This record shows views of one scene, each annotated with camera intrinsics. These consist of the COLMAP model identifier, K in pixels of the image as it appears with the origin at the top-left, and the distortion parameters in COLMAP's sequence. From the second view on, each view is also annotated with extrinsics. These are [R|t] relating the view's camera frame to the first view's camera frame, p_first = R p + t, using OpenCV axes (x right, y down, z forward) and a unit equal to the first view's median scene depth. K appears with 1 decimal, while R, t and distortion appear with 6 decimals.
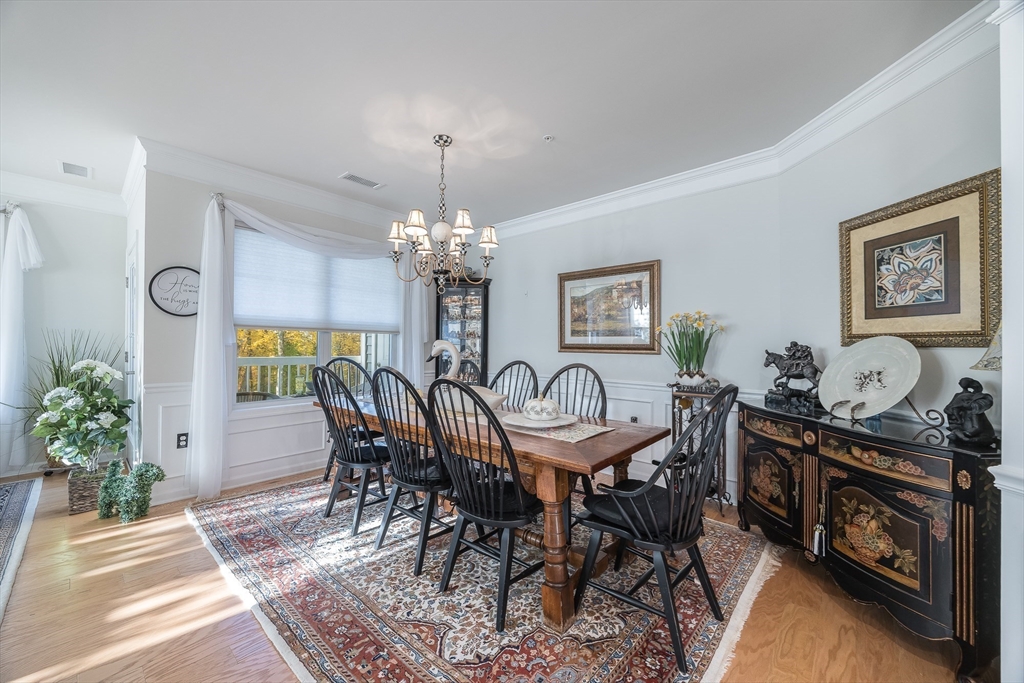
lens RADIAL K [[397.4, 0, 511.1], [0, 397.4, 342.4], [0, 0, 1]] dist [0.000253, 0.000001]
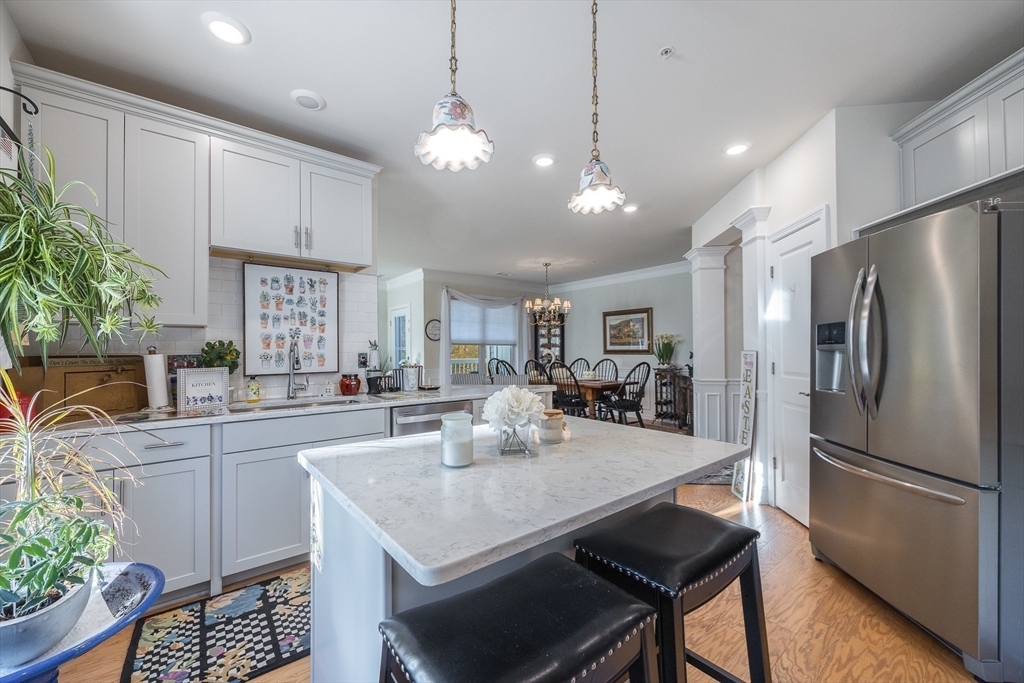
lens RADIAL K [[397.4, 0, 514.0], [0, 397.4, 348.3], [0, 0, 1]] dist [0.000253, 0.000001]
pose [[0.987478, -0.014526, -0.157085, -0.000805], [0.014181, 0.999894, -0.003315, -0.004490], [0.157116, 0.001046, 0.987580, -1.072790]]
